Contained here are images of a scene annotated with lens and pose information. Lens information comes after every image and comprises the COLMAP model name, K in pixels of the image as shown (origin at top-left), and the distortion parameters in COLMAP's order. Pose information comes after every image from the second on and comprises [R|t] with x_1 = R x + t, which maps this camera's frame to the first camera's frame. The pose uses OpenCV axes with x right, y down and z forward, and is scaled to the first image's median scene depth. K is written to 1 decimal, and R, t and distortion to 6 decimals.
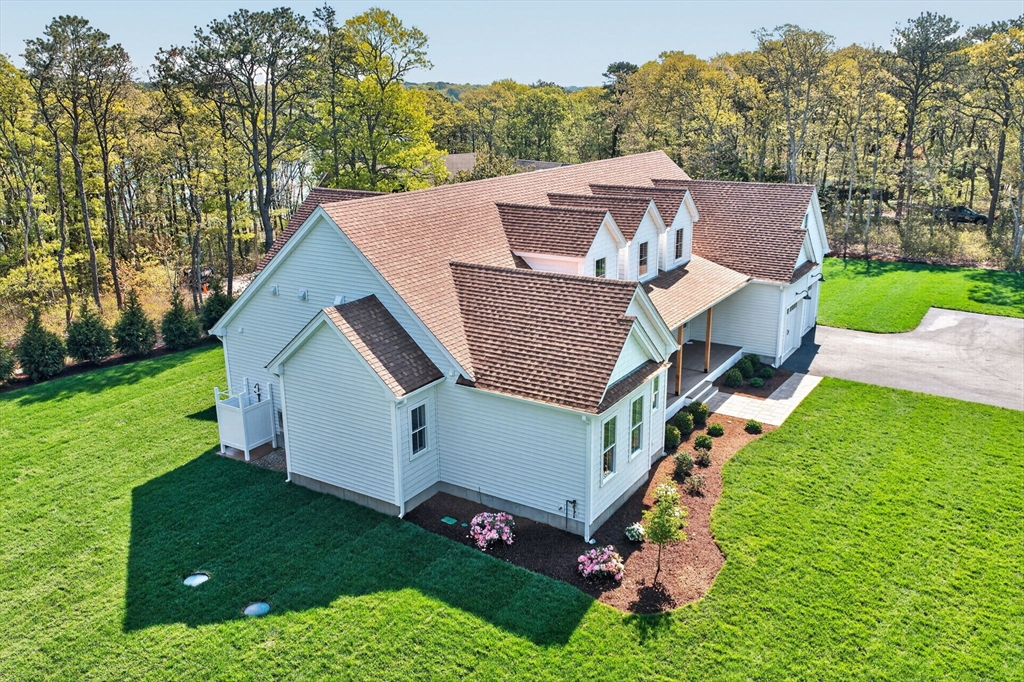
lens RADIAL K [[833.1, 0, 512.0], [0, 833.1, 341.0], [0, 0, 1]] dist [0.026135, -0.006573]
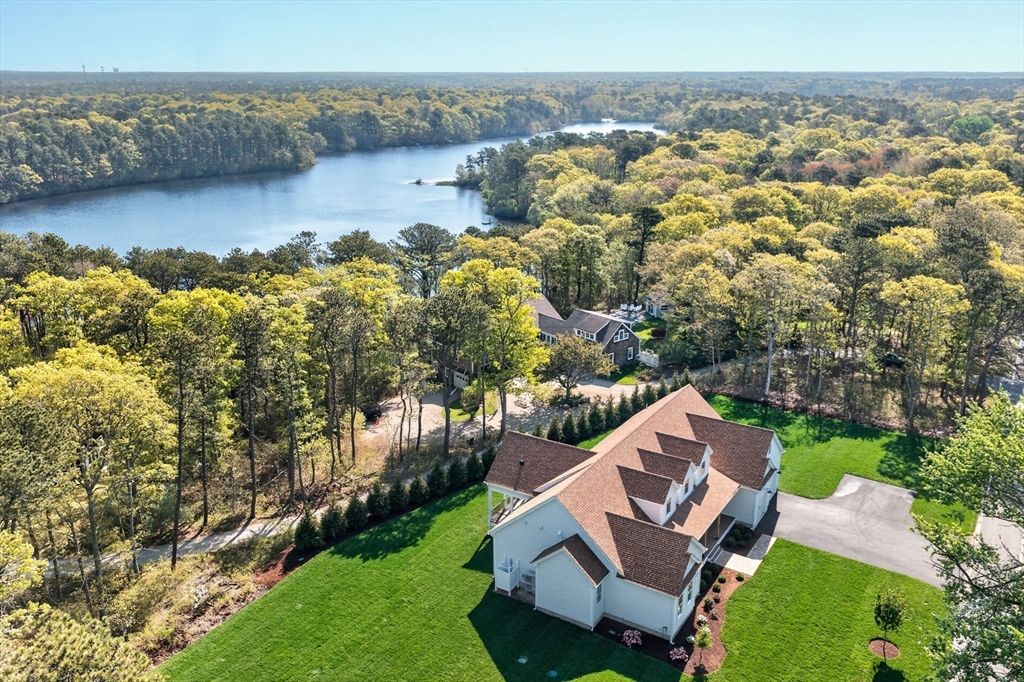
lens RADIAL K [[833.1, 0, 512.0], [0, 833.1, 341.0], [0, 0, 1]] dist [0.026135, -0.006573]
pose [[0.999998, 0.001827, 0.001045, -0.351072], [-0.001843, 0.999877, 0.015559, -0.630997], [-0.001017, -0.015561, 0.999878, -1.335068]]
